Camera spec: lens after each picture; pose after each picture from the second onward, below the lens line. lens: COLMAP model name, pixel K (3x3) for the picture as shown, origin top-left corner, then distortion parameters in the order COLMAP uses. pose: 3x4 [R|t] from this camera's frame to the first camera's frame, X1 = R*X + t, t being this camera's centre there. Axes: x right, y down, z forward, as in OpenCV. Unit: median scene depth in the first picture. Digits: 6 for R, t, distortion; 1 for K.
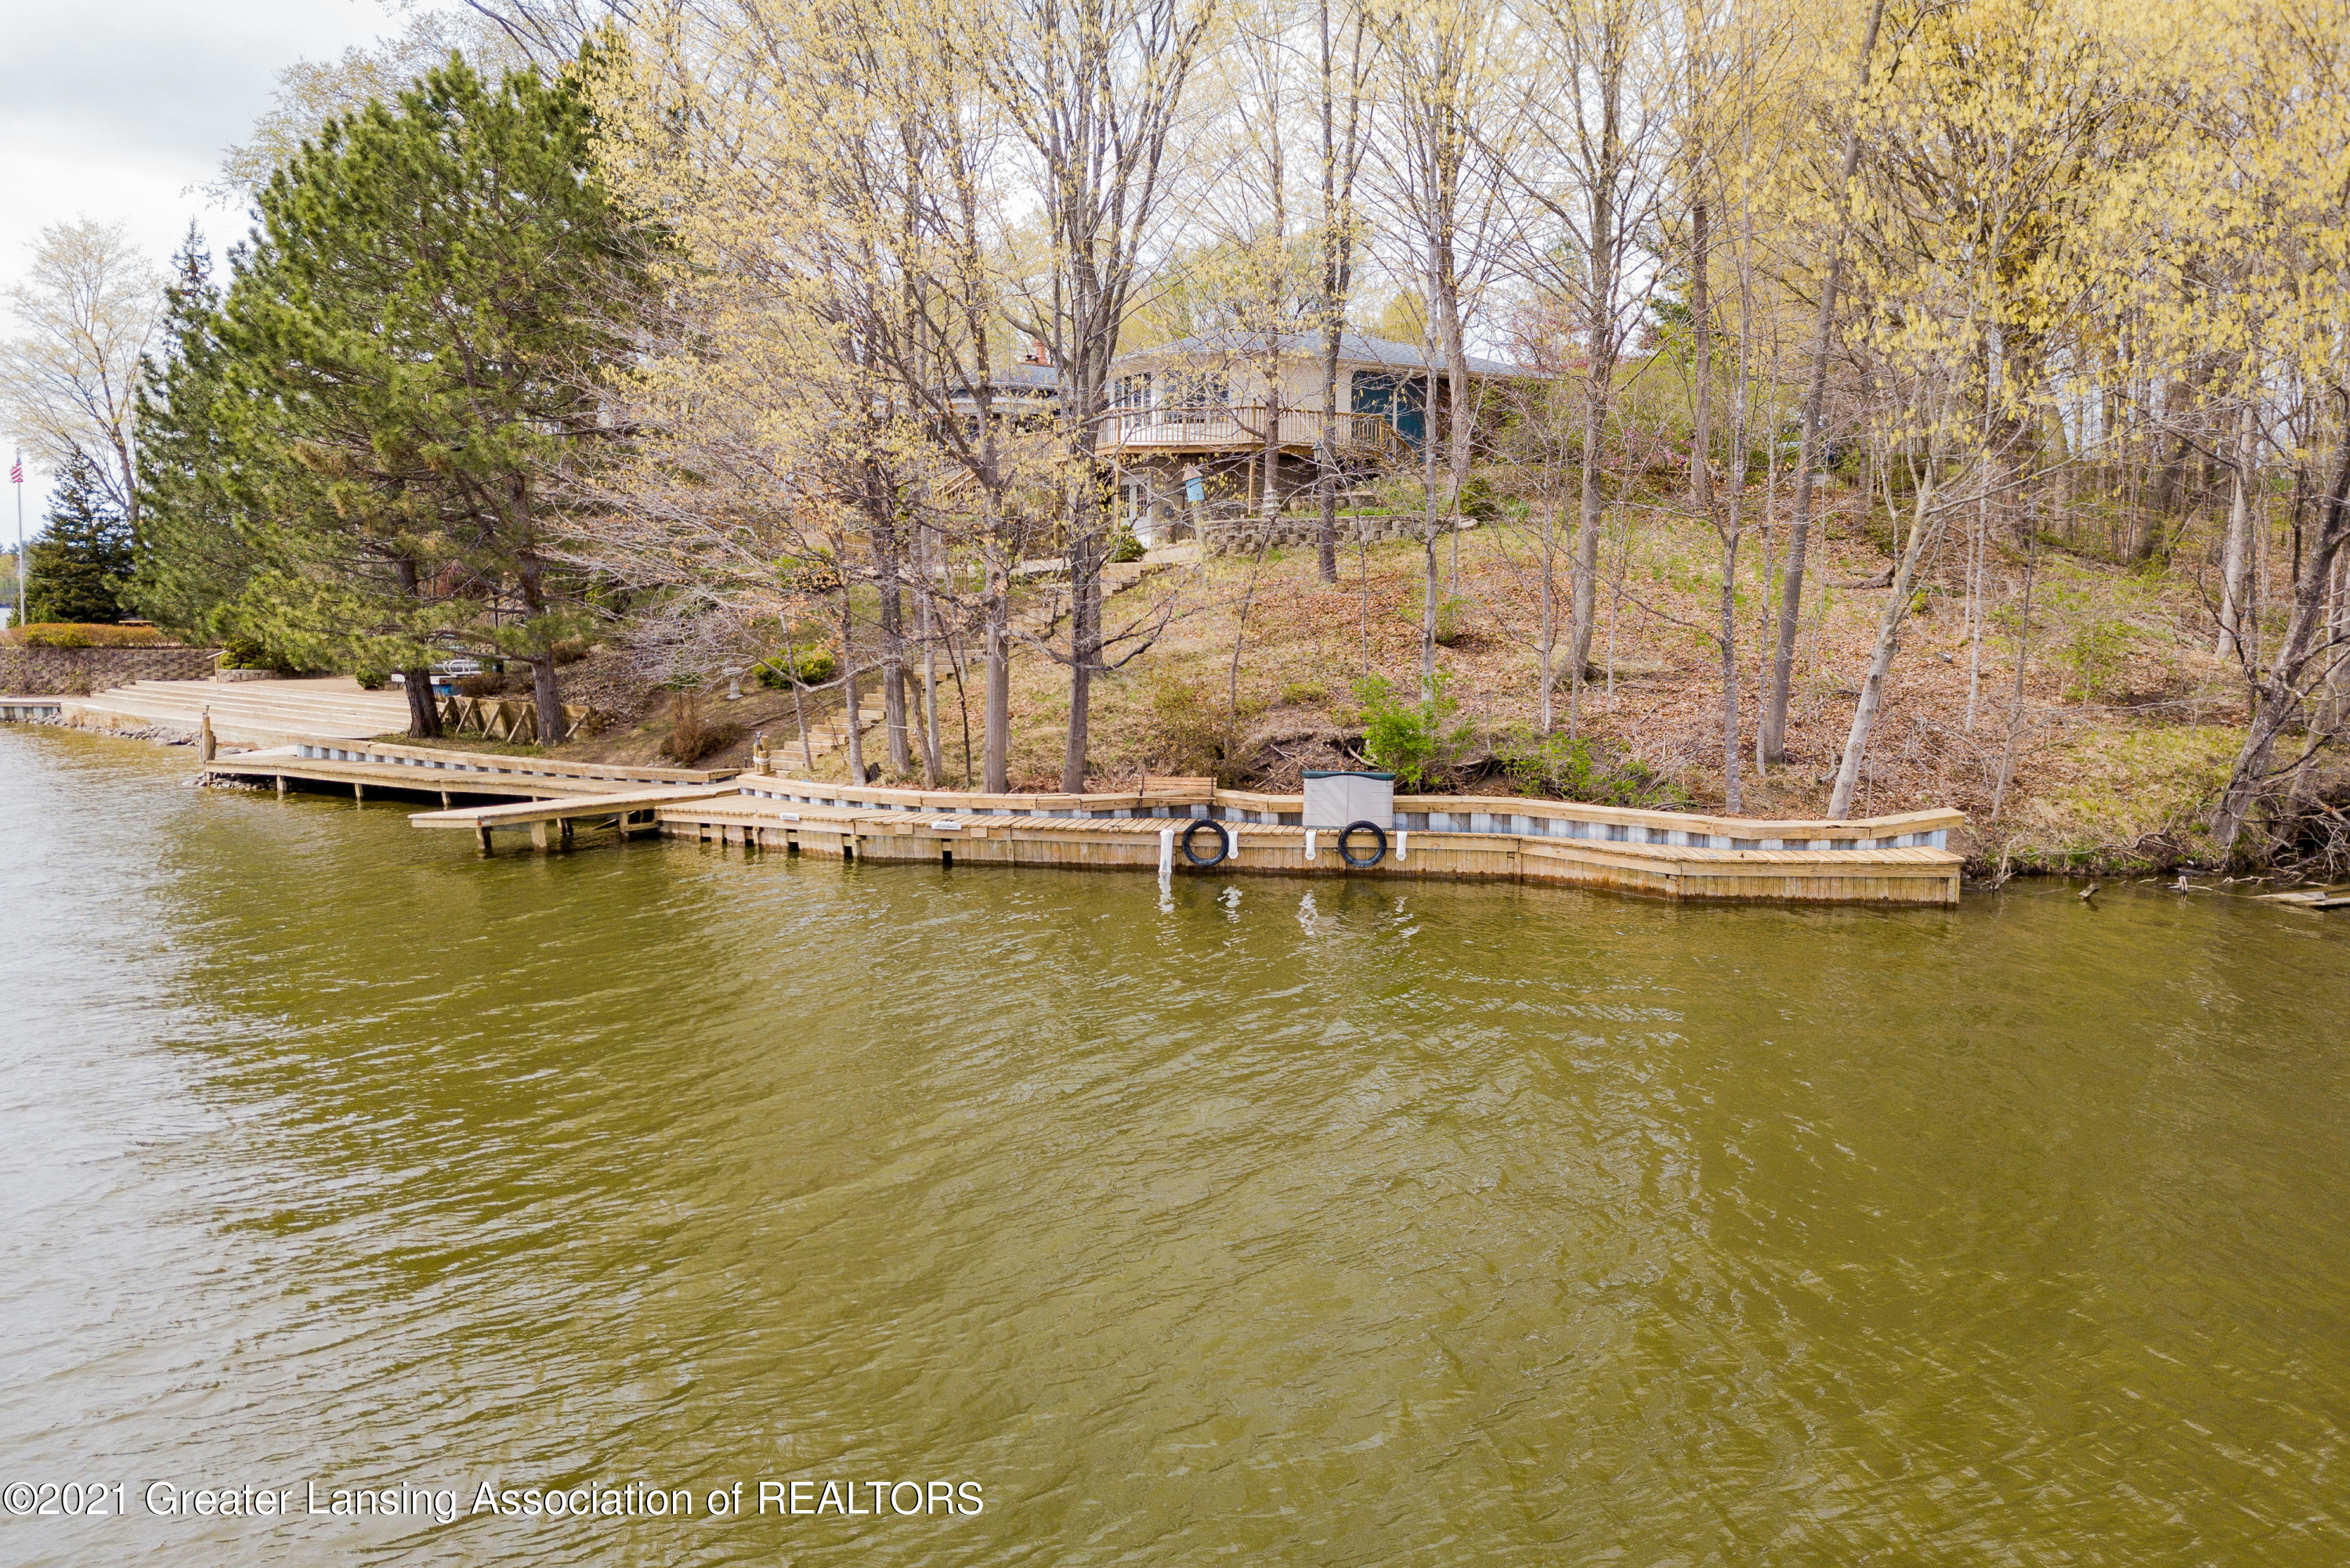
lens RADIAL K [[1820.7, 0, 1176.0], [0, 1820.7, 788.6], [0, 0, 1]] dist [0.022815, -0.001117]
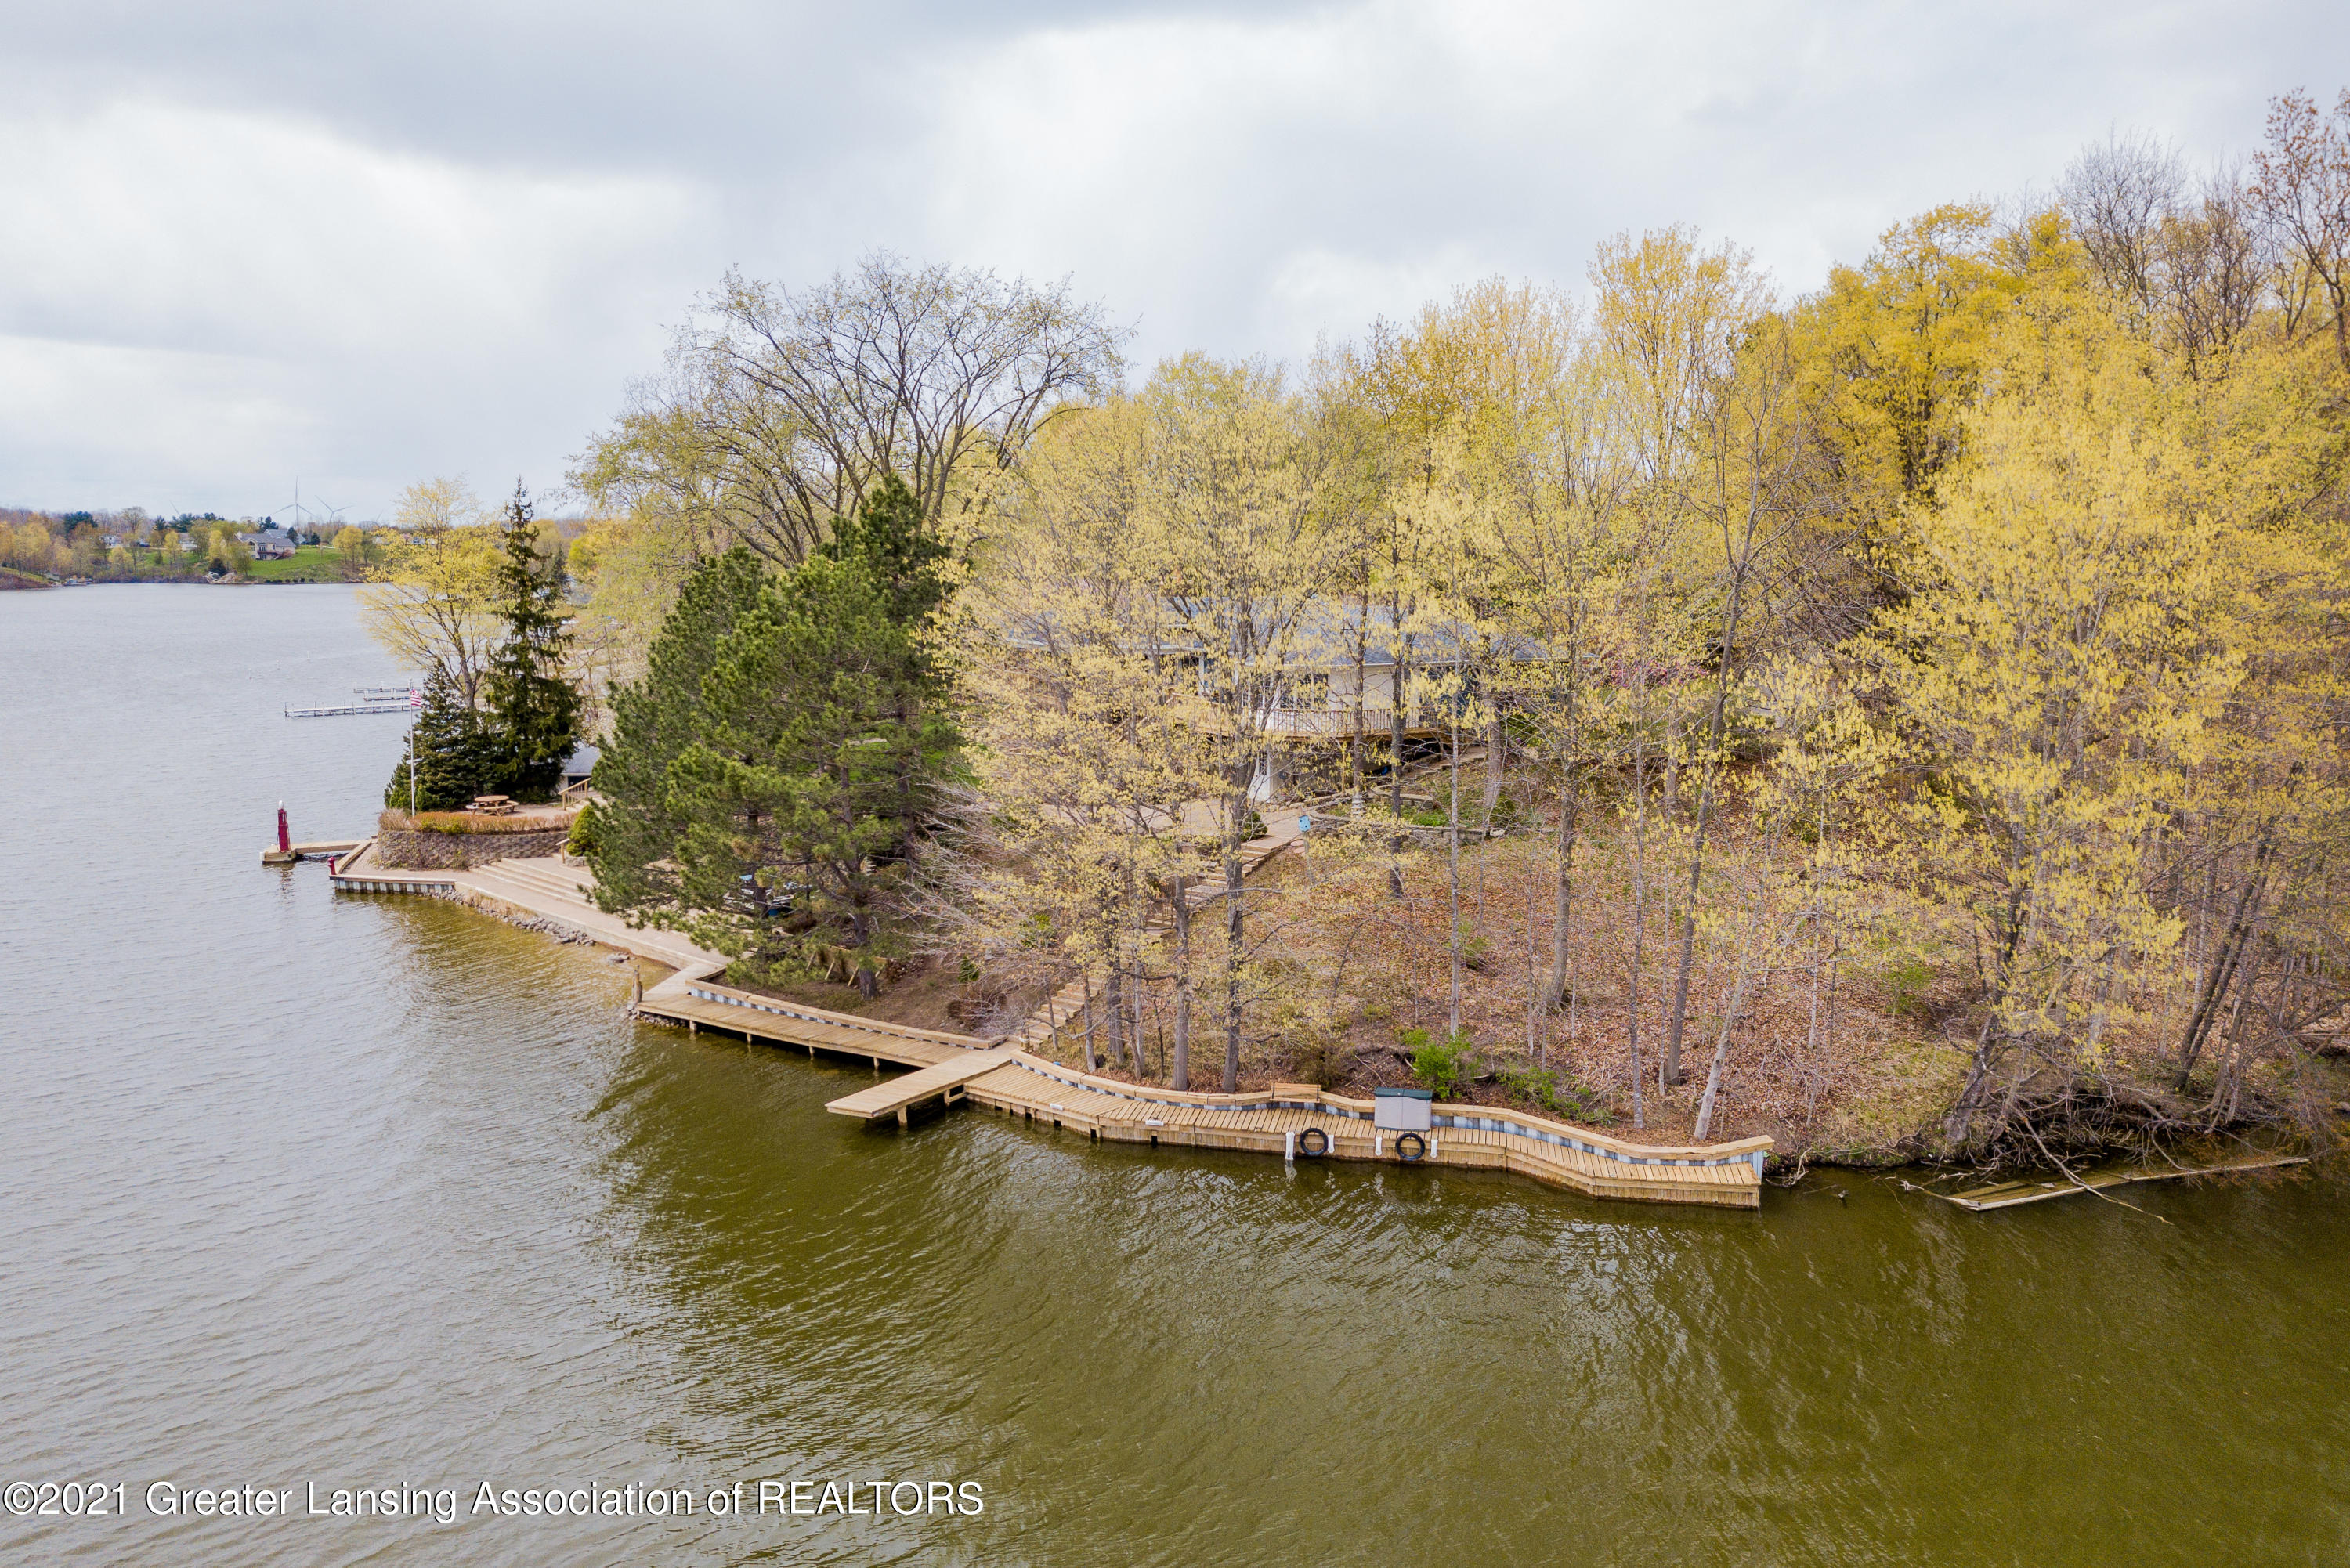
lens RADIAL K [[1820.7, 0, 1174.6], [0, 1820.7, 778.4], [0, 0, 1]] dist [0.022815, -0.001117]
pose [[0.998472, 0.000461, -0.055253, -0.018158], [0.001321, 0.999480, 0.032206, -0.338063], [0.055239, -0.032230, 0.997953, -0.615314]]
